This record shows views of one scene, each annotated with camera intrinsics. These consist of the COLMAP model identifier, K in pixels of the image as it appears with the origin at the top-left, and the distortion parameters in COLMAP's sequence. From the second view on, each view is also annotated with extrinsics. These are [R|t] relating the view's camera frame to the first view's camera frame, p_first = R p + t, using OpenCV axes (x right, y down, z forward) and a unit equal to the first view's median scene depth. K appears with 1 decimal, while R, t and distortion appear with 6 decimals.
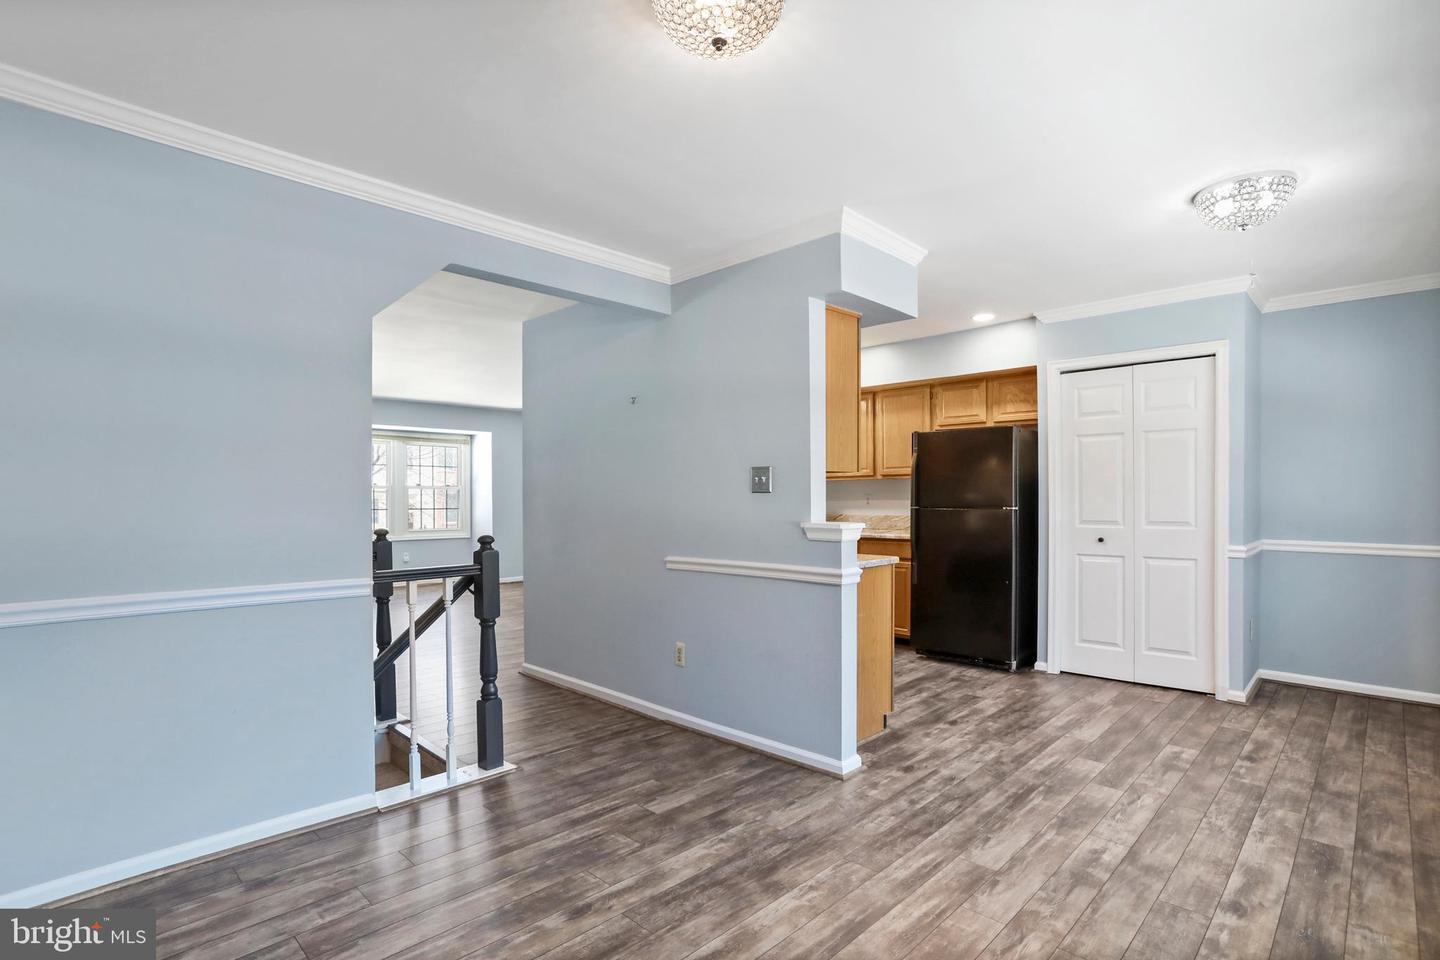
lens RADIAL K [[706.3, 0, 721.7], [0, 706.3, 495.1], [0, 0, 1]] dist [-0.043365, 0.025632]
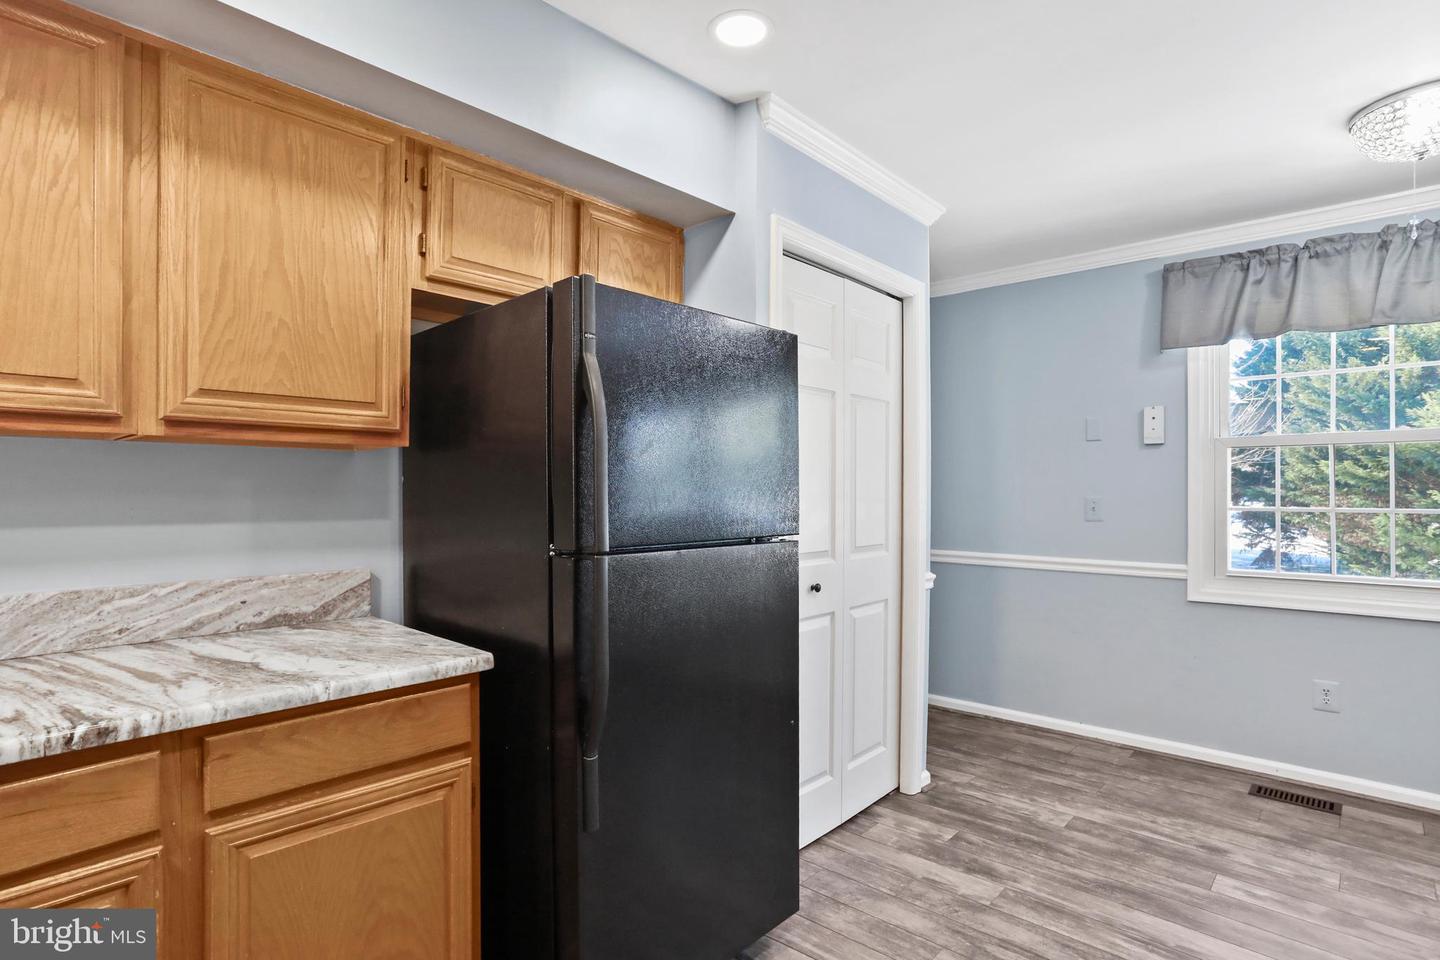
lens RADIAL K [[733.7, 0, 716.6], [0, 733.7, 492.7], [0, 0, 1]] dist [-0.053276, 0.030486]
pose [[-0.026125, -0.001151, 0.999658, -0.014760], [-0.006444, 0.999979, 0.000983, -0.010646], [-0.999638, -0.006416, -0.026132, 1.441232]]
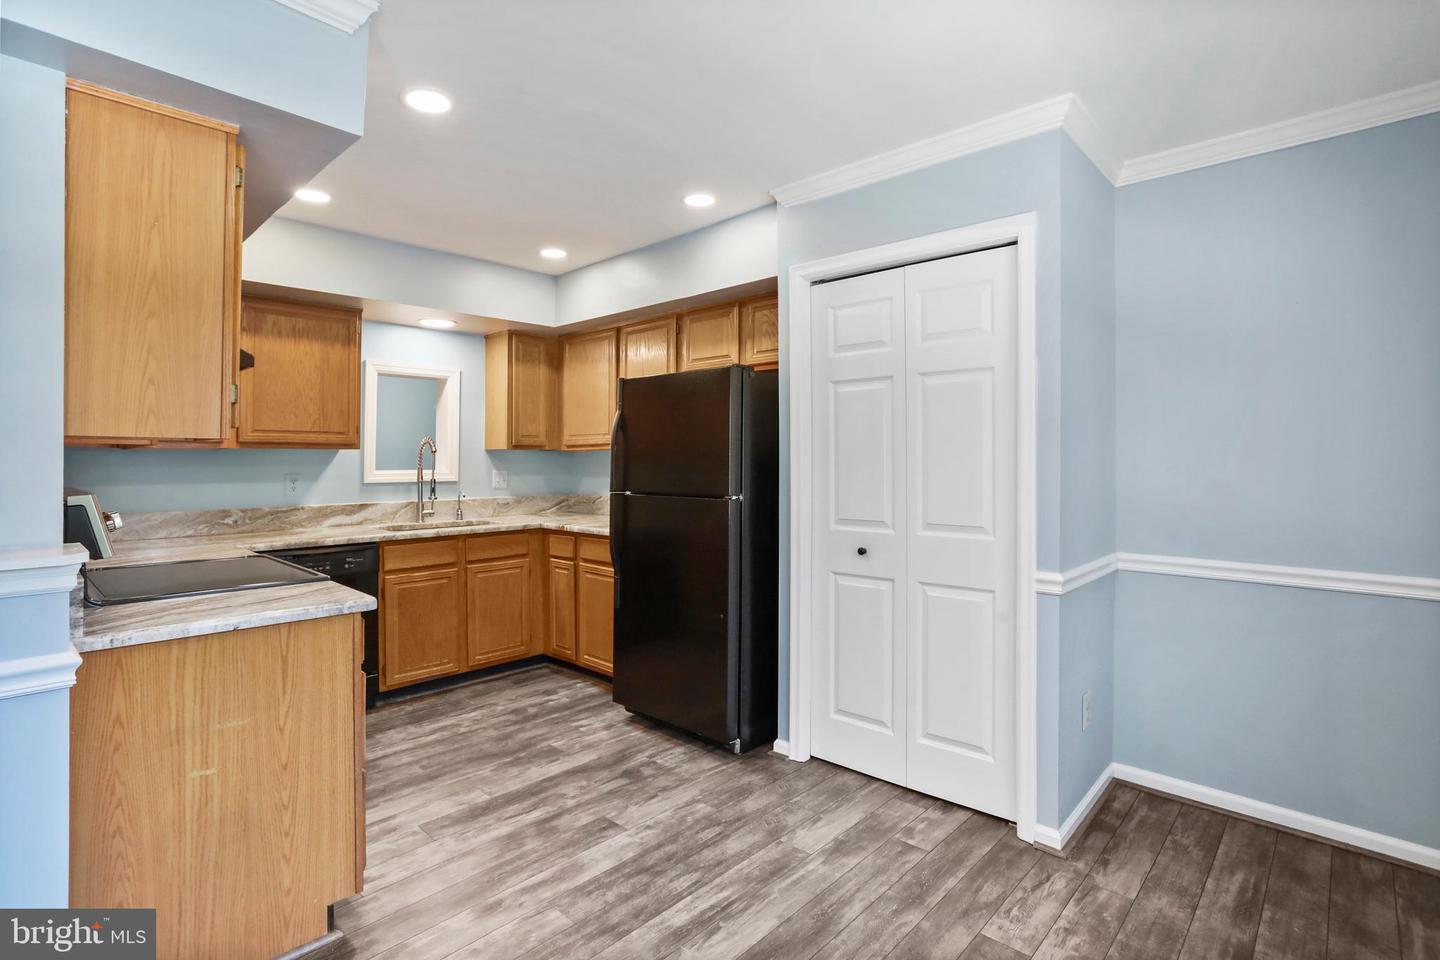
lens RADIAL K [[697.6, 0, 709.9], [0, 697.6, 459.2], [0, 0, 1]] dist [-0.055312, 0.024992]
pose [[0.999940, 0.004735, 0.009874, 0.531796], [-0.004725, 0.999988, -0.000951, -0.021093], [-0.009879, 0.000905, 0.999951, 0.515237]]
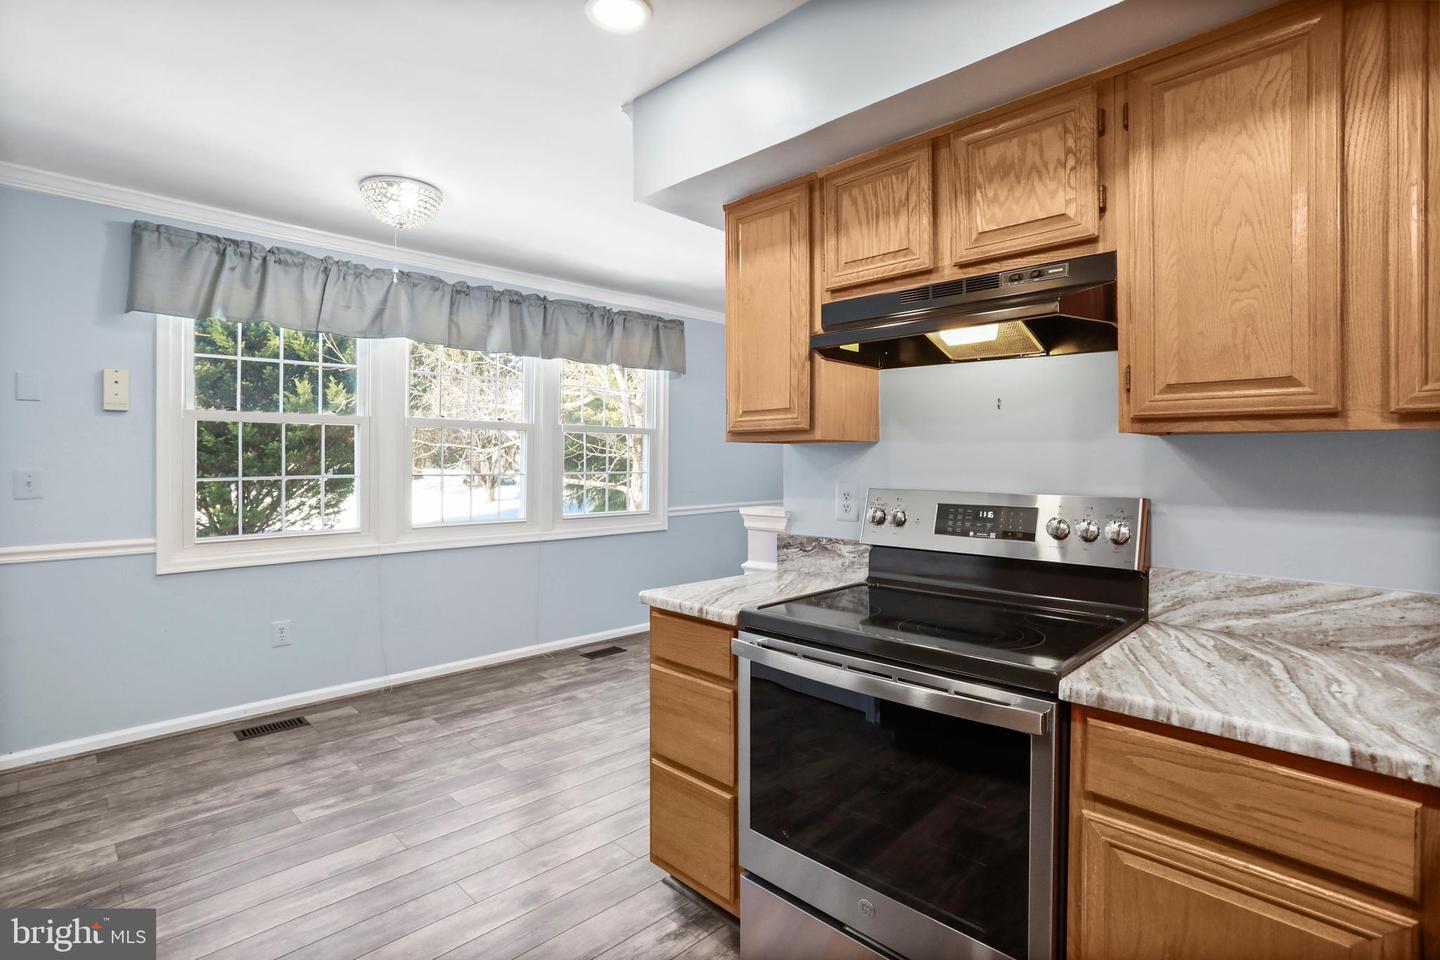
lens RADIAL K [[697.6, 0, 709.9], [0, 697.6, 459.2], [0, 0, 1]] dist [-0.055312, 0.024992]
pose [[-0.999809, -0.000593, 0.019547, 0.198179], [-0.000646, 0.999996, -0.002693, -0.017386], [-0.019546, -0.002705, -0.999805, 1.653781]]
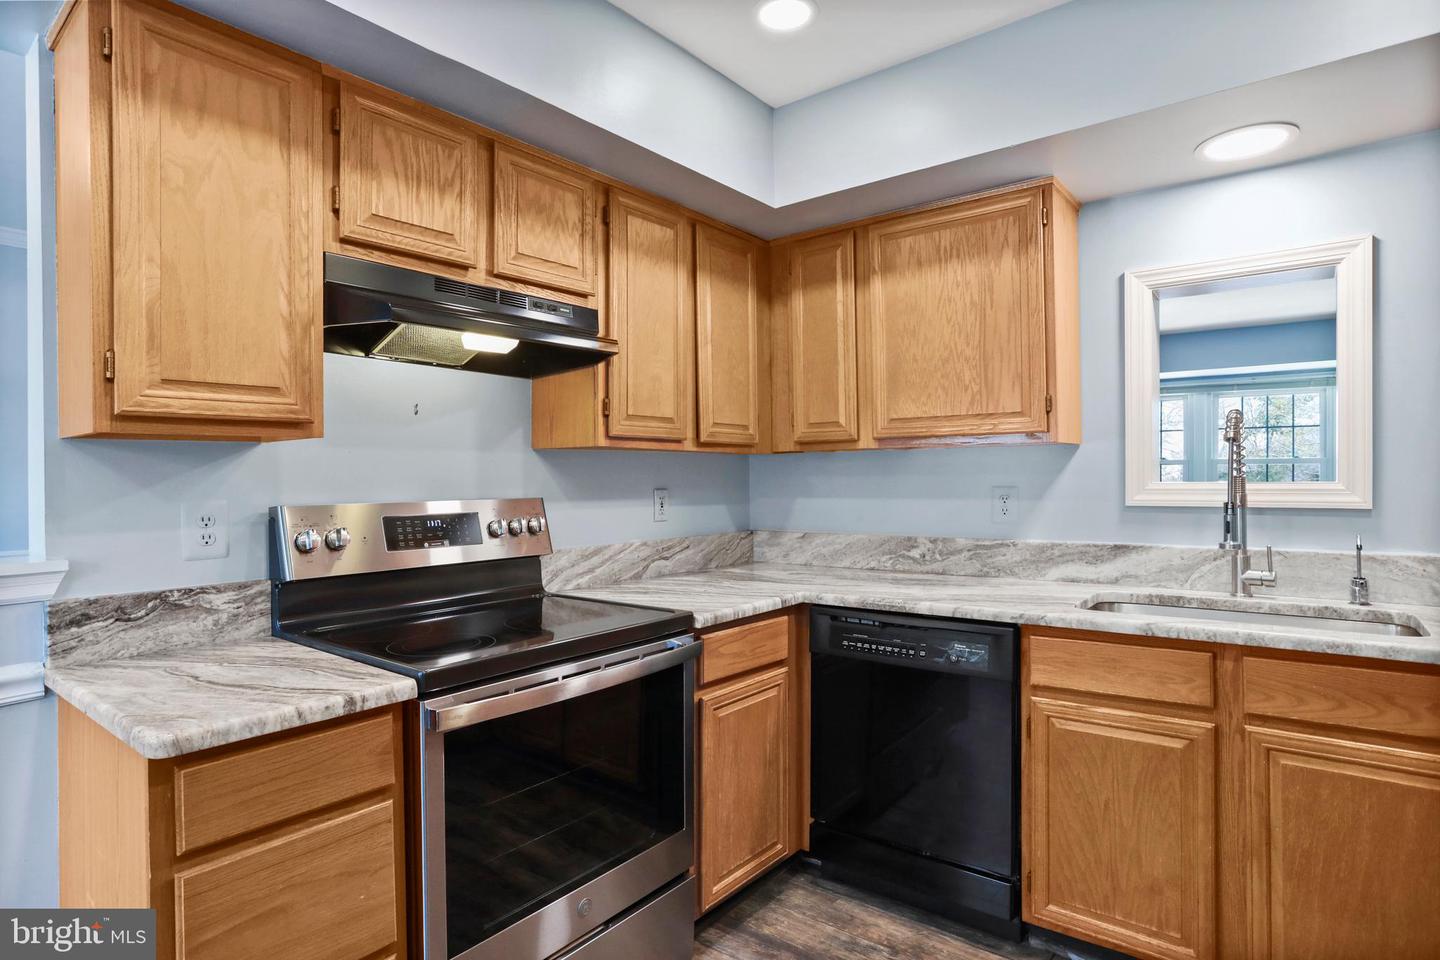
lens RADIAL K [[771.2, 0, 724.4], [0, 771.2, 474.8], [0, 0, 1]] dist [-0.062246, 0.034604]
pose [[0.107401, -0.000370, -0.994216, 0.591747], [0.010940, 0.999940, 0.000810, -0.010752], [0.994156, -0.010964, 0.107399, 1.267703]]
